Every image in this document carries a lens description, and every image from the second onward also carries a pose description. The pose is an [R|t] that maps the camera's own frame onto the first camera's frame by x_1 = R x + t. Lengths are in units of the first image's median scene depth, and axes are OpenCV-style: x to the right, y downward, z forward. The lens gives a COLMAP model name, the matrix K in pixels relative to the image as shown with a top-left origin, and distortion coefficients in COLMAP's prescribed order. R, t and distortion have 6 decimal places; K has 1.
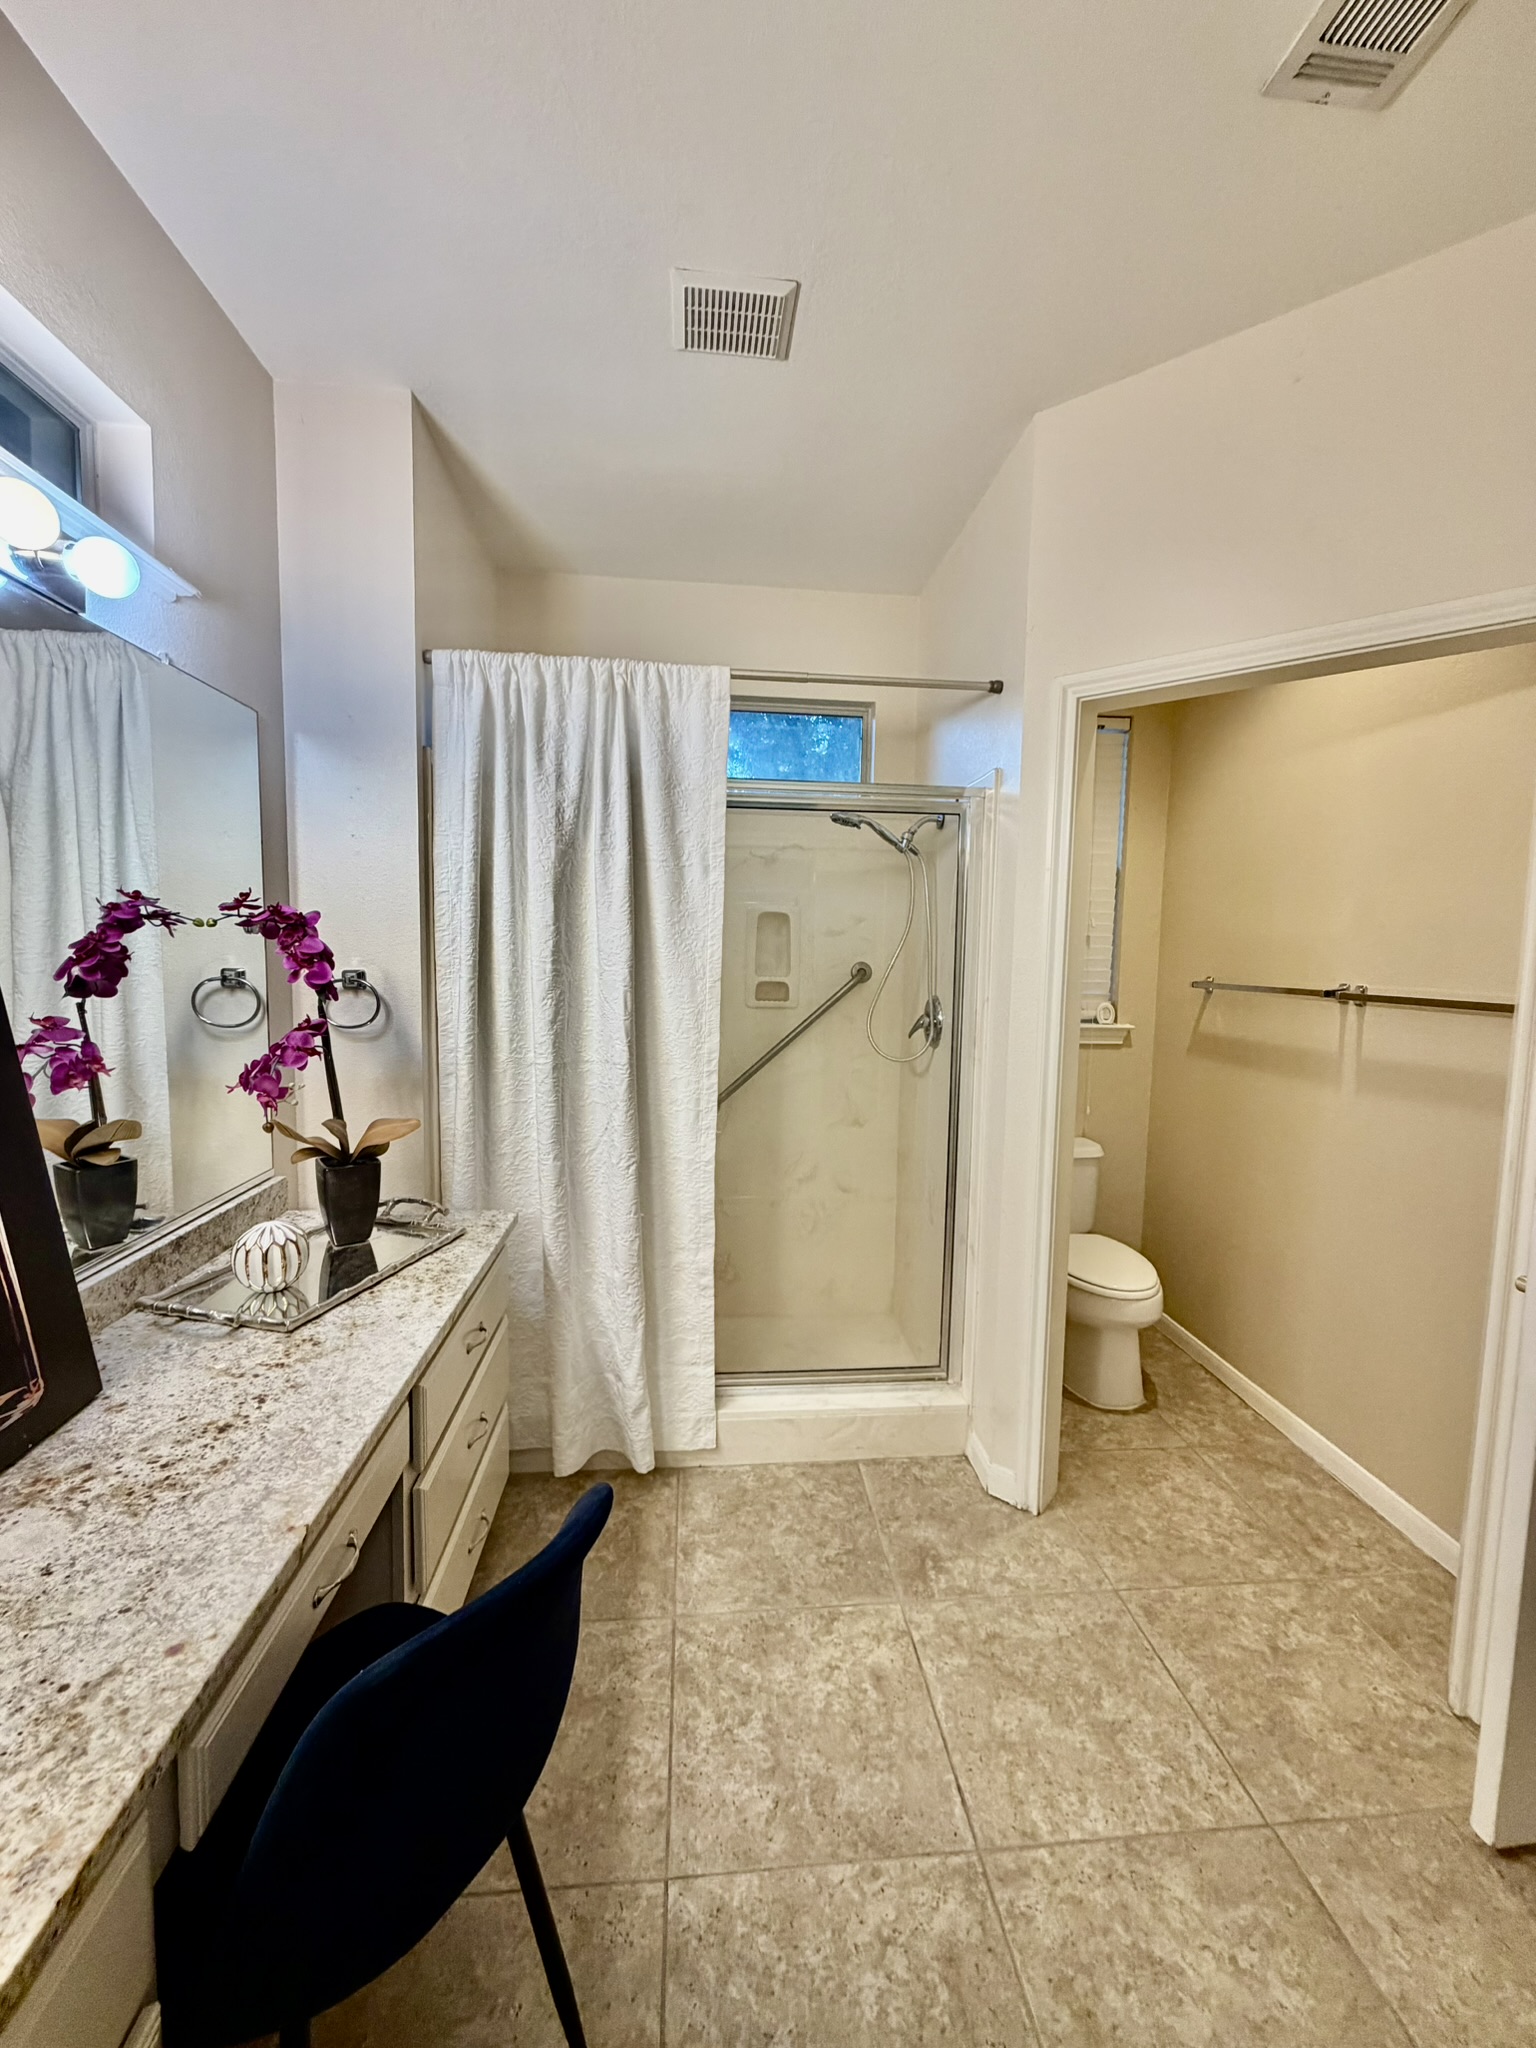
lens RADIAL K [[810.0, 0, 769.8], [0, 810.0, 1019.0], [0, 0, 1]] dist [0.000811, -0.000199]
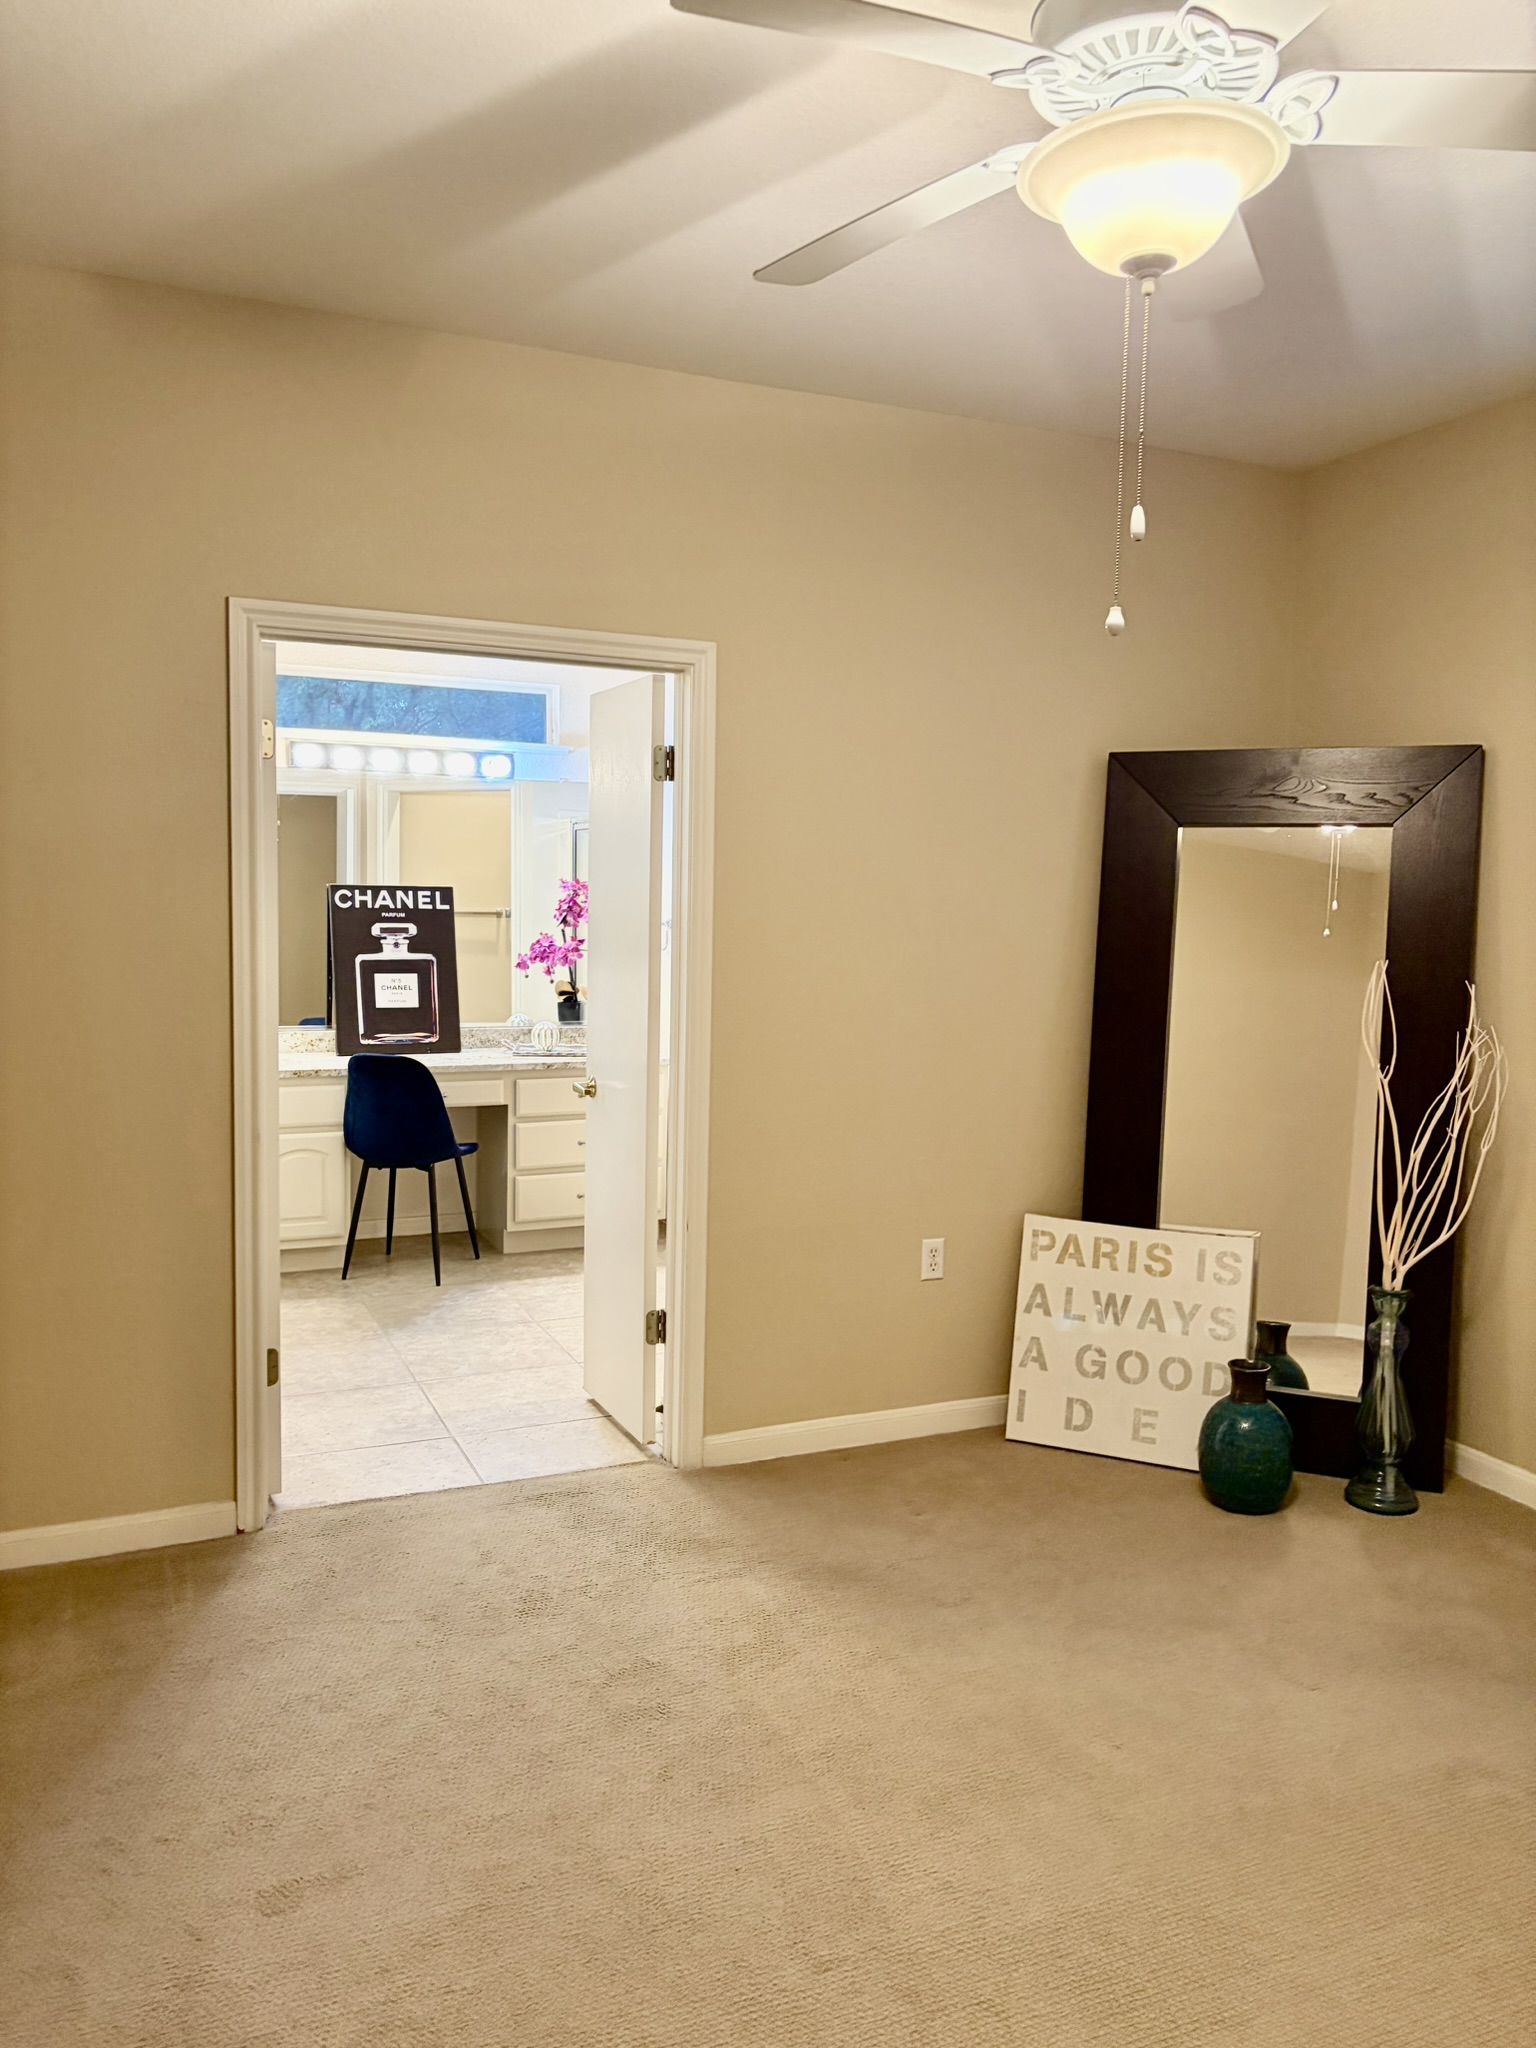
lens RADIAL K [[1480.8, 0, 768.0], [0, 1480.8, 1024.0], [0, 0, 1]] dist [0.002047, 0.000136]
pose [[0.320425, 0.058791, -0.945448, 4.277896], [-0.092527, 0.995242, 0.030529, 0.083502], [0.942744, 0.077698, 0.324340, 0.269554]]
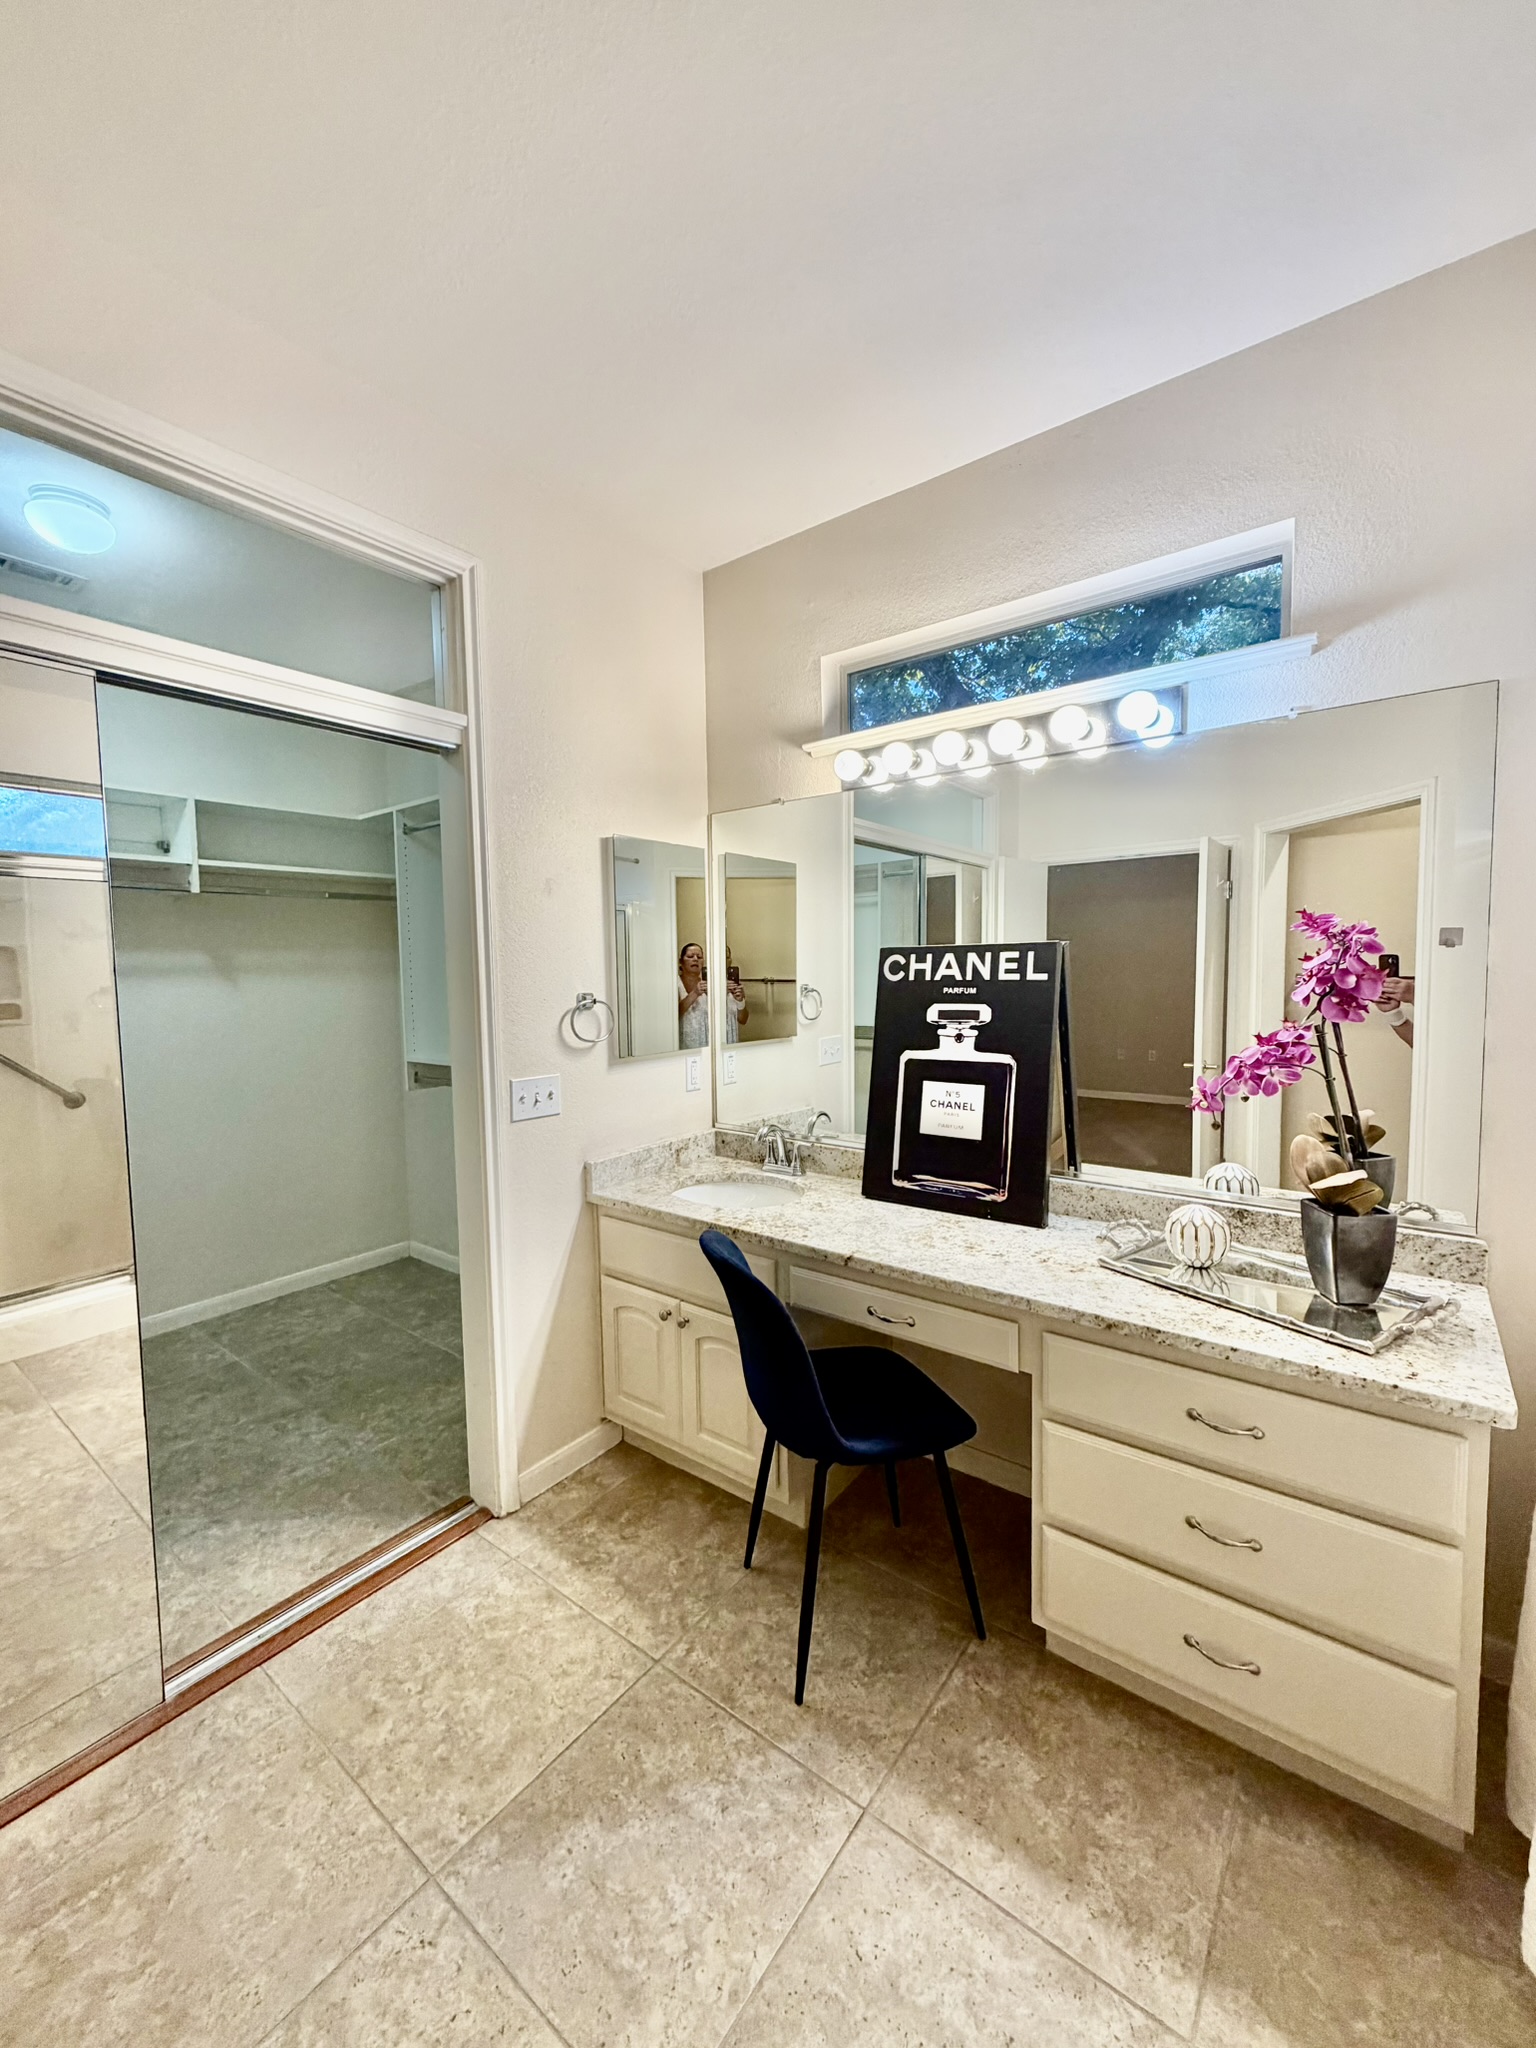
lens RADIAL K [[810.0, 0, 769.8], [0, 810.0, 1019.0], [0, 0, 1]] dist [0.000811, -0.000199]
pose [[-0.679469, 0.038822, -0.732676, 0.734322], [-0.060163, 0.992288, 0.108372, -0.115625], [0.731233, 0.117715, -0.671894, 1.540437]]
